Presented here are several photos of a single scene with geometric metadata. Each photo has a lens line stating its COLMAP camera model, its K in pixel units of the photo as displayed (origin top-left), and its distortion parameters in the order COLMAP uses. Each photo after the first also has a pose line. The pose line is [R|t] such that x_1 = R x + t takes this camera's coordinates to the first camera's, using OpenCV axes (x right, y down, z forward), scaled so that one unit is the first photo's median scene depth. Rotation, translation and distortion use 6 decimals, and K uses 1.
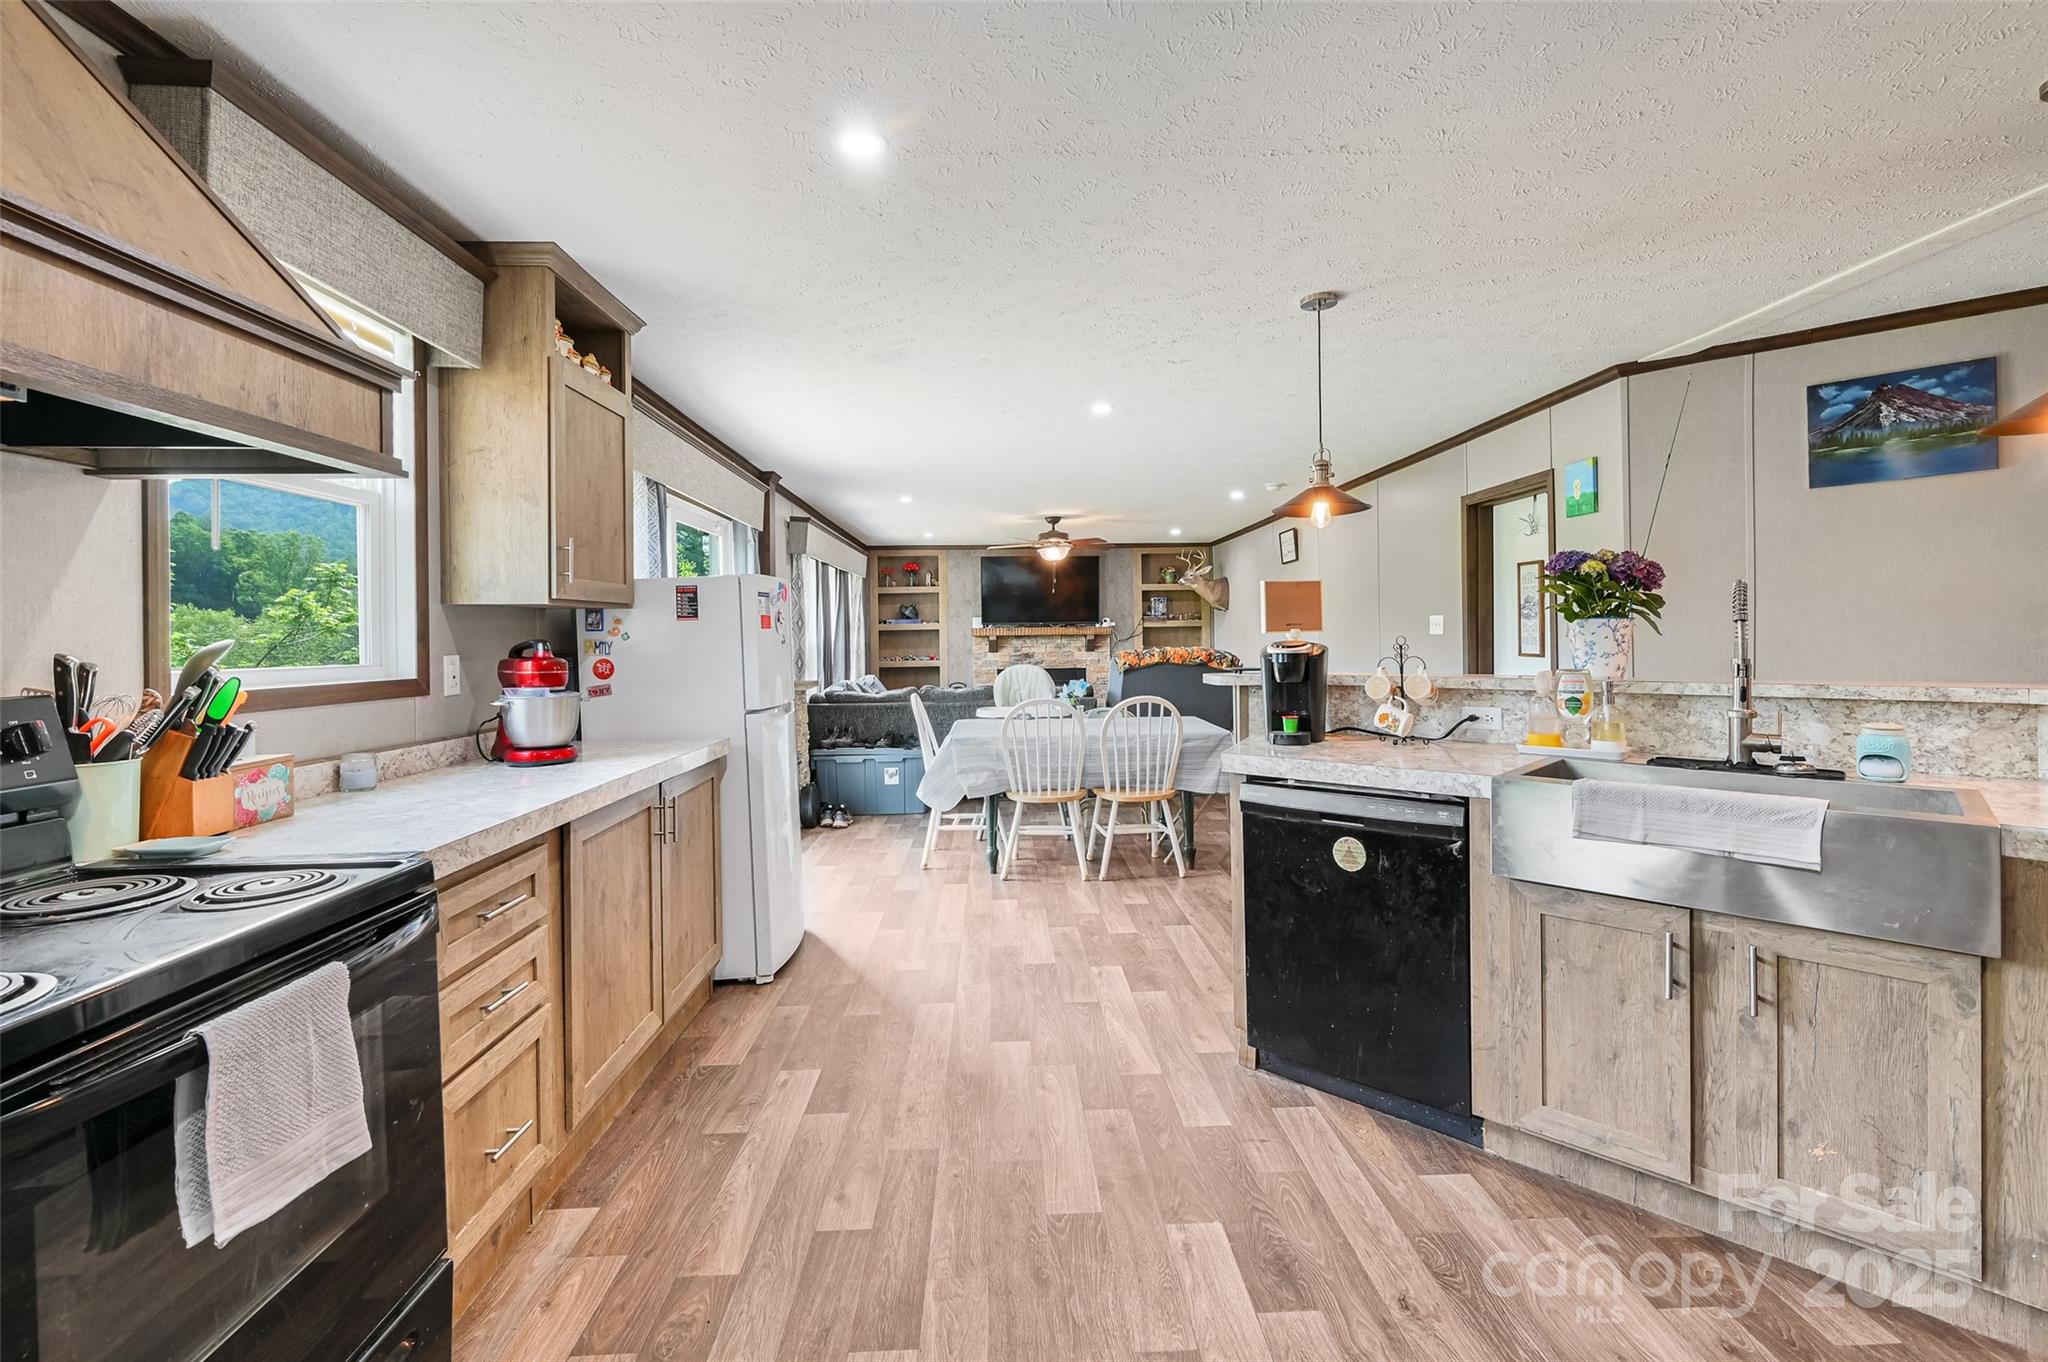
lens RADIAL K [[904.8, 0, 1039.6], [0, 904.8, 633.3], [0, 0, 1]] dist [-0.000404, -0.000238]
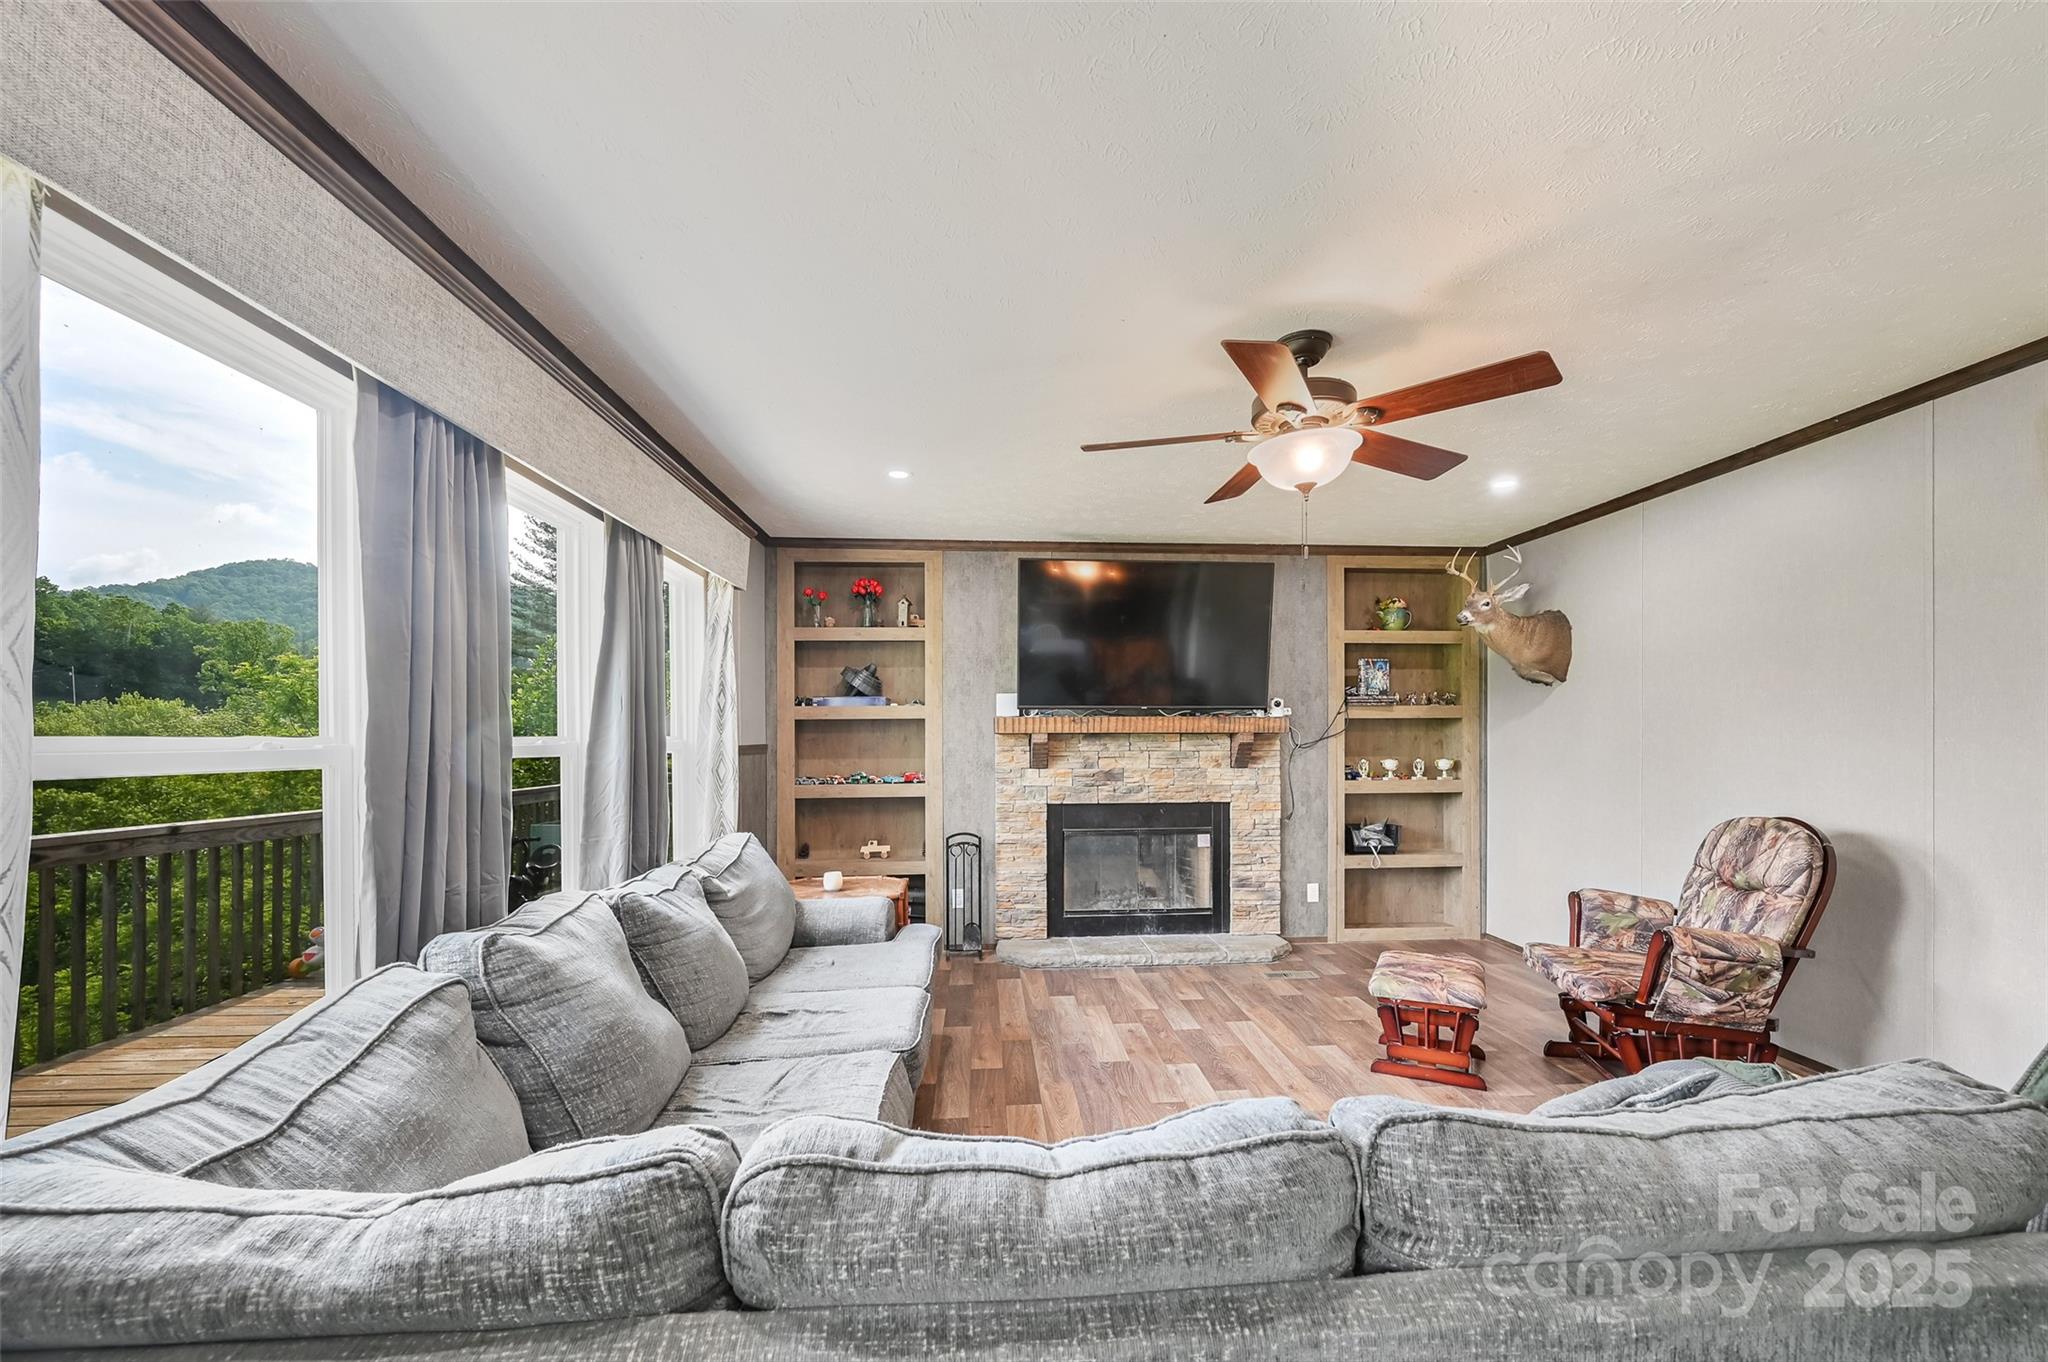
lens RADIAL K [[838.7, 0, 1064.4], [0, 838.7, 738.0], [0, 0, 1]] dist [-0.005278, -0.001917]
pose [[0.999041, 0.009253, 0.042791, -0.059695], [-0.009513, 0.999938, 0.005873, 0.002579], [-0.042734, -0.006274, 0.999067, 0.588105]]
